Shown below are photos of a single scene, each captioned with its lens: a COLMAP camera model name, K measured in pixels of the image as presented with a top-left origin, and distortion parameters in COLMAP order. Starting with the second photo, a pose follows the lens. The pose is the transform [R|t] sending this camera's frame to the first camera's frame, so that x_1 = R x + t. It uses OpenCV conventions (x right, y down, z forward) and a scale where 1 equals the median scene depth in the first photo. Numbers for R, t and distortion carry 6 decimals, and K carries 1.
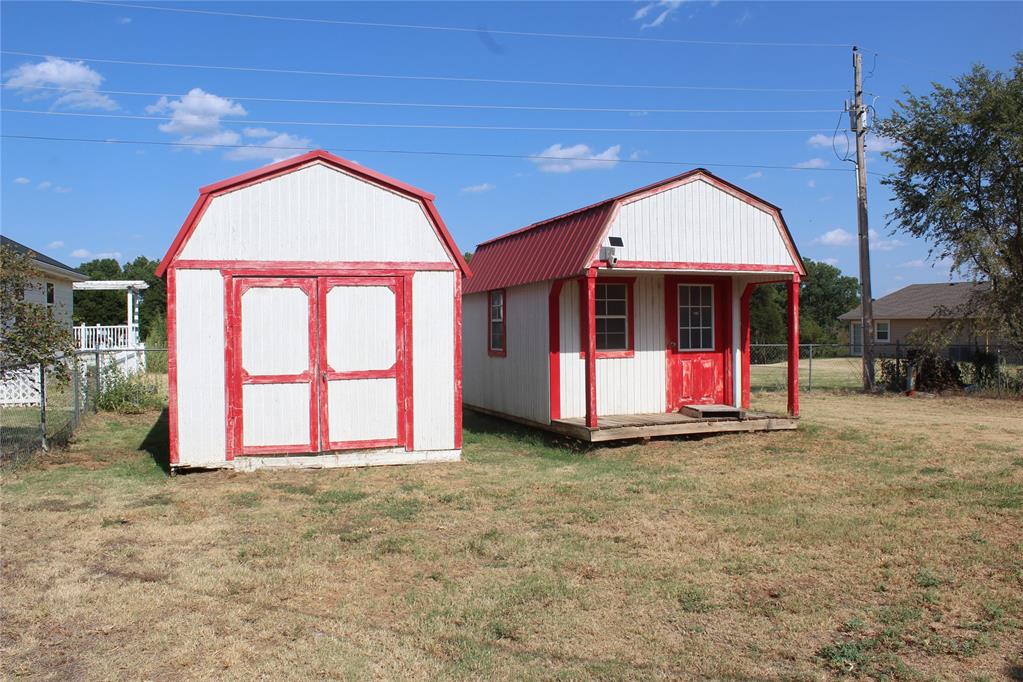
lens RADIAL K [[852.6, 0, 510.9], [0, 852.6, 336.7], [0, 0, 1]] dist [-0.162431, 0.133109]
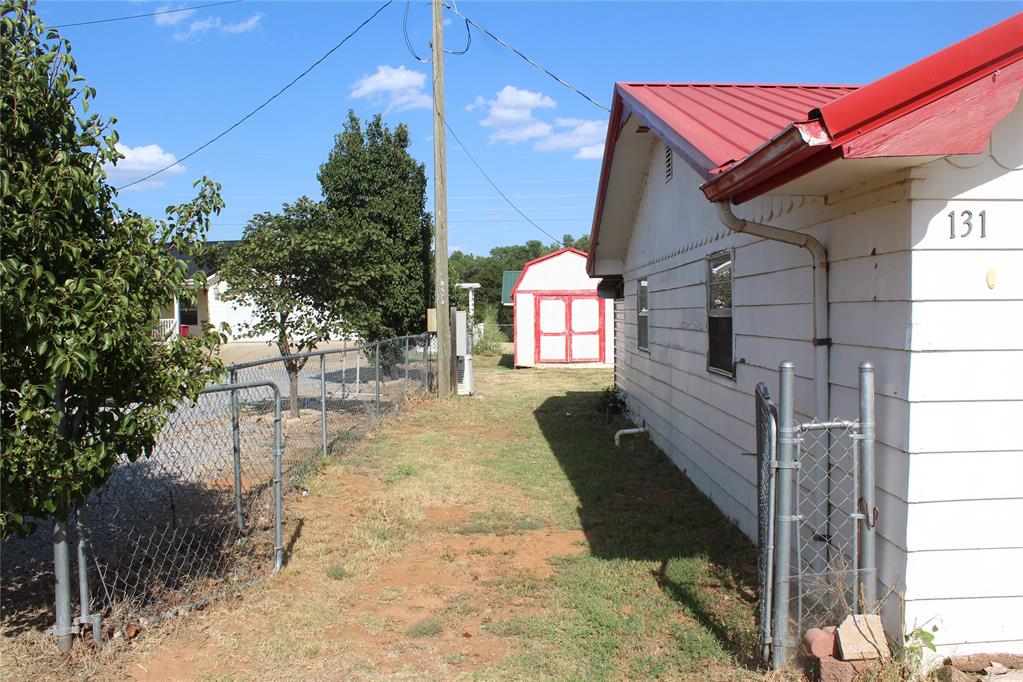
lens RADIAL K [[852.6, 0, 510.8], [0, 852.6, 338.8], [0, 0, 1]] dist [-0.162431, 0.133109]
pose [[0.935631, 0.011361, -0.352797, 0.538779], [-0.003088, 0.999707, 0.024003, 0.000434], [0.352966, -0.021368, 0.935392, -1.542271]]
